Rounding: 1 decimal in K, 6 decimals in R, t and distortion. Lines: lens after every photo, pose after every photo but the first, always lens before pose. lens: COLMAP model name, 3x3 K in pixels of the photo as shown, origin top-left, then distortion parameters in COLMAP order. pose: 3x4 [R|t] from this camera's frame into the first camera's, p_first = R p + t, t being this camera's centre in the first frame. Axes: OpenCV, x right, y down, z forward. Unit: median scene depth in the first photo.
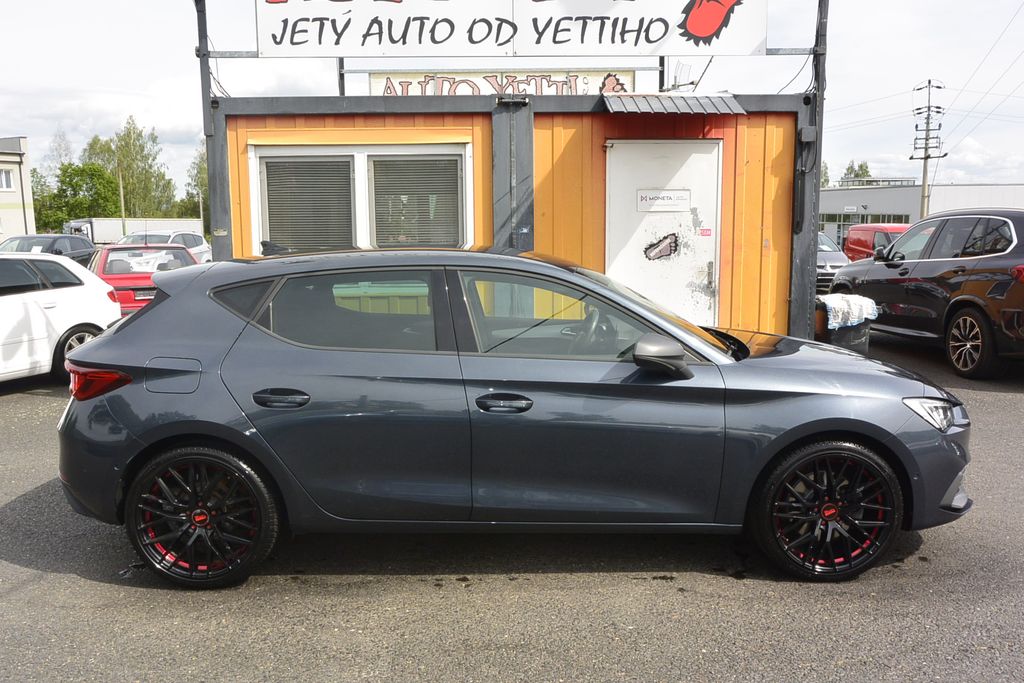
lens RADIAL K [[811.6, 0, 503.5], [0, 811.6, 341.8], [0, 0, 1]] dist [-0.013087, -0.000032]
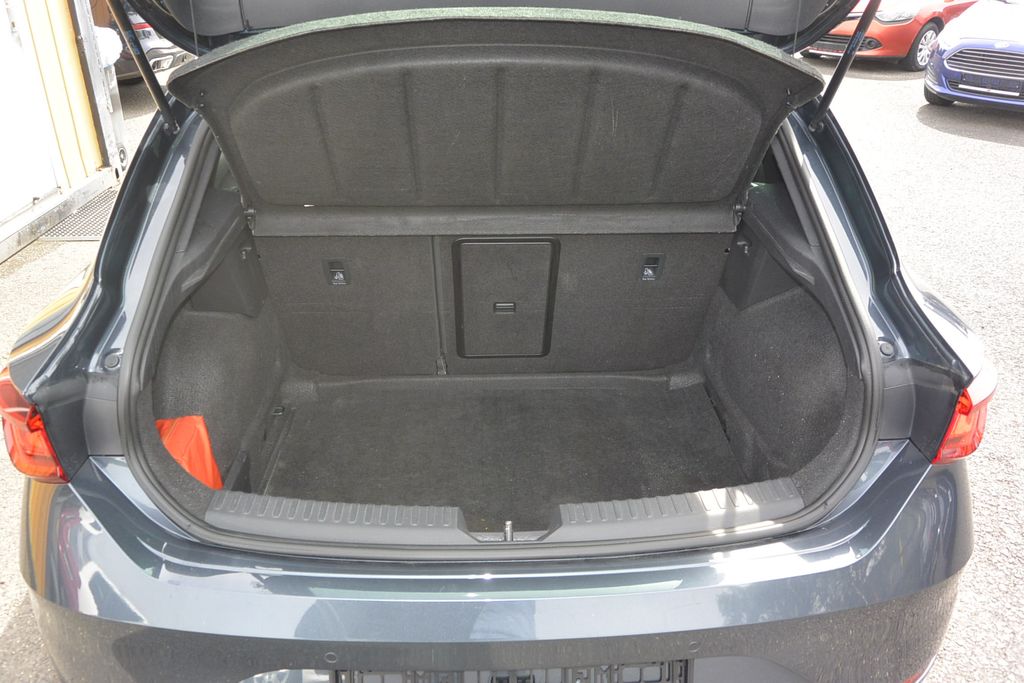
lens RADIAL K [[783.8, 0, 505.2], [0, 783.8, 340.8], [0, 0, 1]] dist [0.000508, 0.000913]
pose [[-0.024415, -0.453655, 0.890843, -0.444476], [0.129136, 0.882211, 0.452799, -0.085362], [-0.991326, 0.126095, 0.037044, 0.641788]]
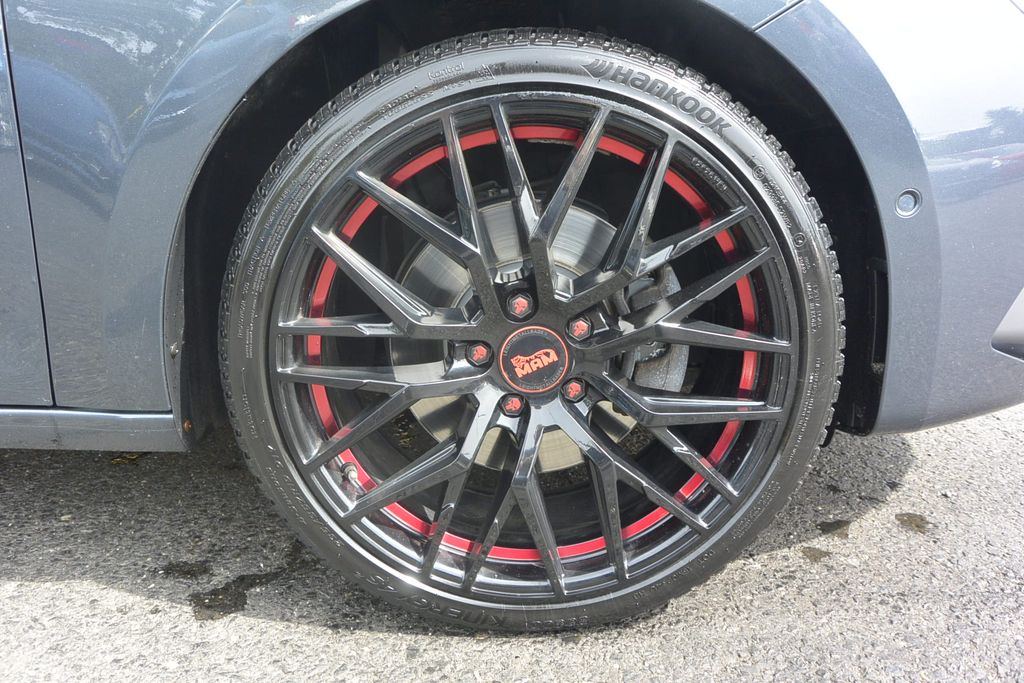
lens RADIAL K [[783.8, 0, 505.2], [0, 783.8, 340.8], [0, 0, 1]] dist [0.000508, 0.000913]
pose [[0.999992, -0.003089, 0.002545, 0.212009], [0.002706, 0.990315, 0.138811, 0.092814], [-0.002949, -0.138803, 0.990316, 0.416066]]
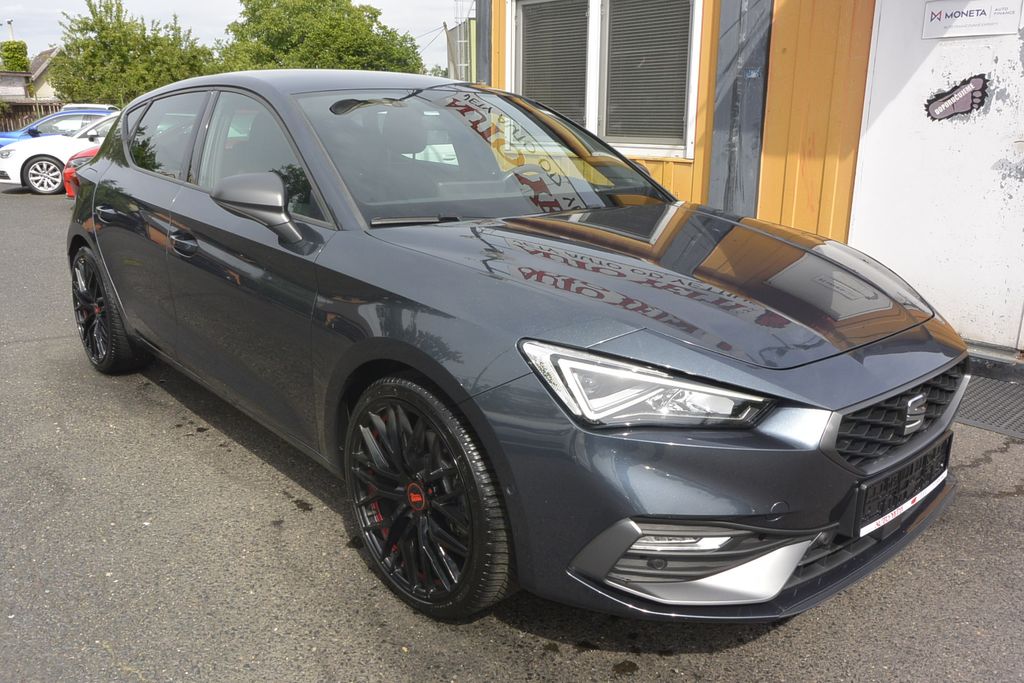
lens RADIAL K [[811.6, 0, 503.5], [0, 811.6, 341.8], [0, 0, 1]] dist [-0.013087, -0.000032]
pose [[0.656605, 0.214010, -0.723236, 0.461020], [-0.116860, 0.976187, 0.182766, -0.010496], [0.745127, -0.035488, 0.665978, 0.351410]]
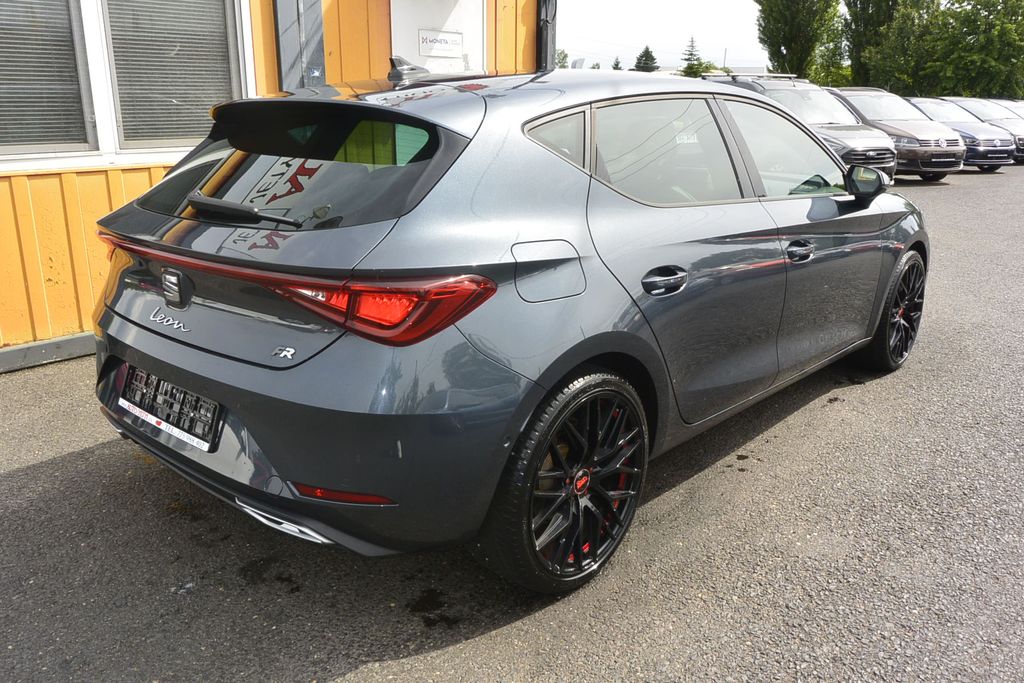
lens RADIAL K [[811.6, 0, 503.5], [0, 811.6, 341.8], [0, 0, 1]] dist [-0.013087, -0.000032]
pose [[0.686250, -0.196787, 0.700240, -0.456313], [0.093136, 0.978555, 0.183726, -0.010662], [-0.721378, -0.060864, 0.689862, 0.320375]]
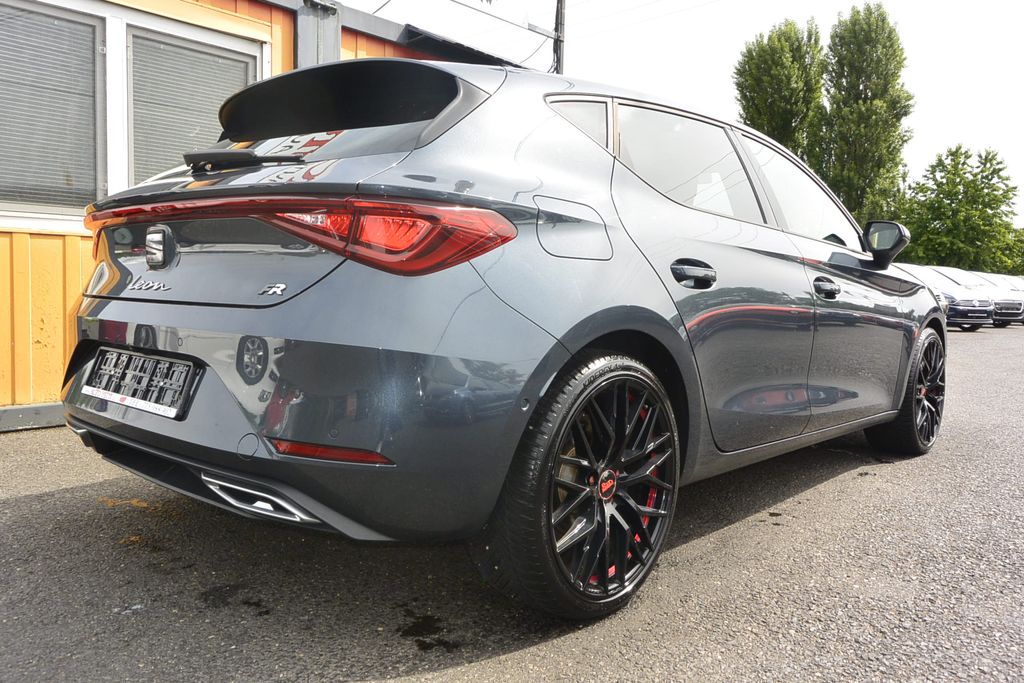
lens RADIAL K [[783.8, 0, 505.2], [0, 783.8, 340.8], [0, 0, 1]] dist [0.000508, 0.000913]
pose [[0.683619, -0.030272, 0.729211, -0.437213], [0.070590, 0.997198, -0.024780, 0.067020], [-0.726418, 0.068415, 0.683840, 0.358111]]
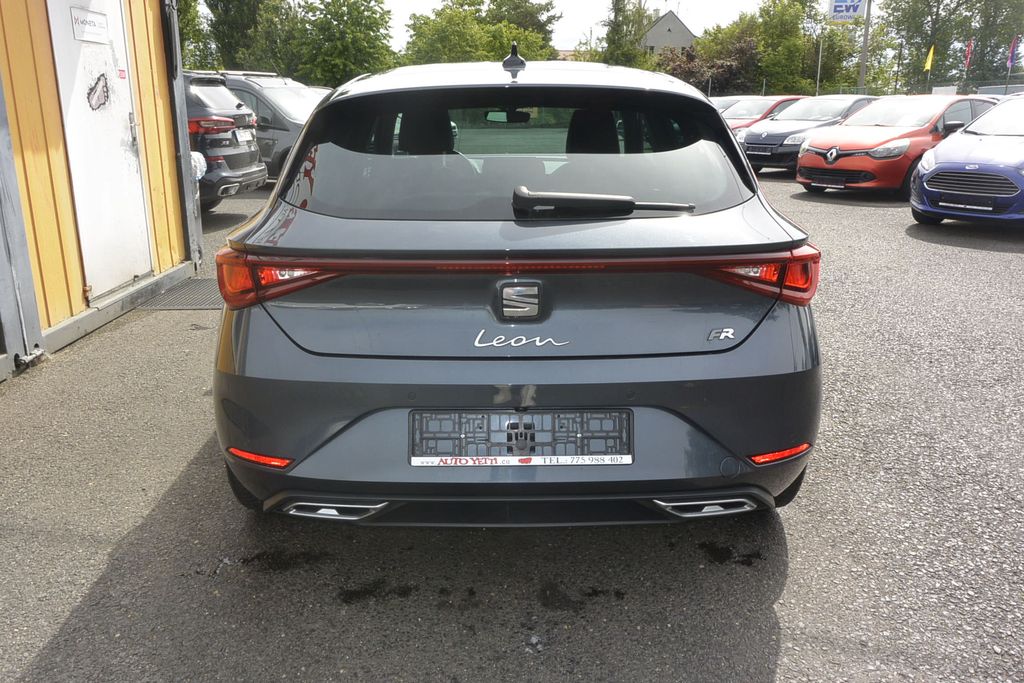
lens RADIAL K [[811.6, 0, 503.5], [0, 811.6, 341.8], [0, 0, 1]] dist [-0.013087, -0.000032]
pose [[0.012224, -0.273684, 0.961742, -0.593191], [0.137259, 0.953168, 0.269499, -0.048706], [-0.990460, 0.128713, 0.049217, 0.644309]]
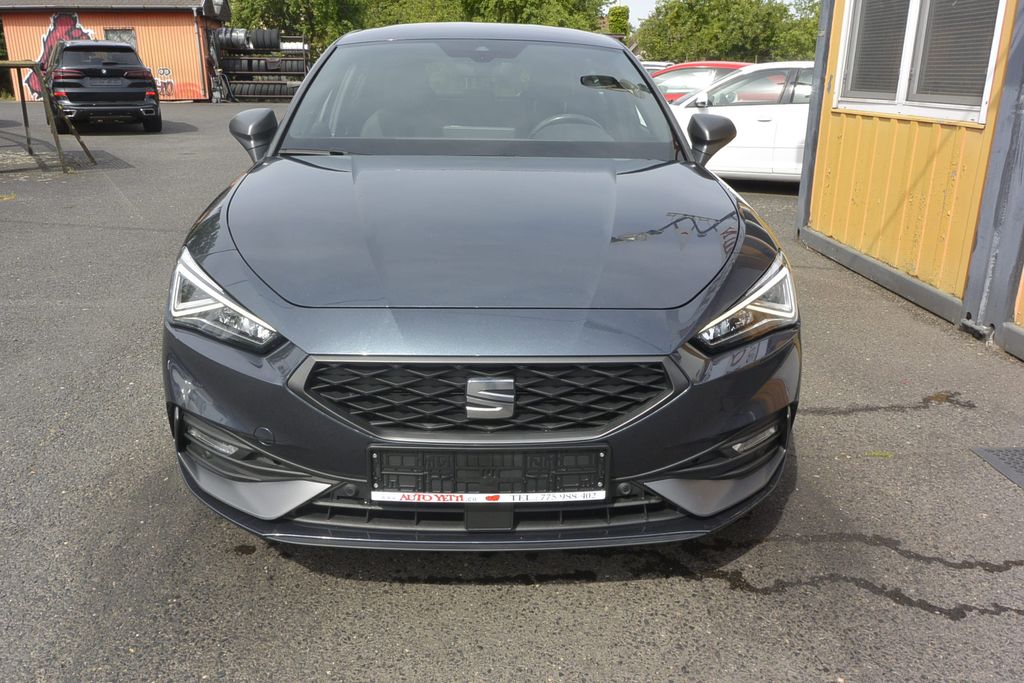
lens RADIAL K [[811.6, 0, 503.5], [0, 811.6, 341.8], [0, 0, 1]] dist [-0.013087, -0.000032]
pose [[0.017922, 0.324838, -0.945600, 0.594955], [-0.146281, 0.936427, 0.318914, -0.049521], [0.989081, 0.132608, 0.064300, 0.651716]]
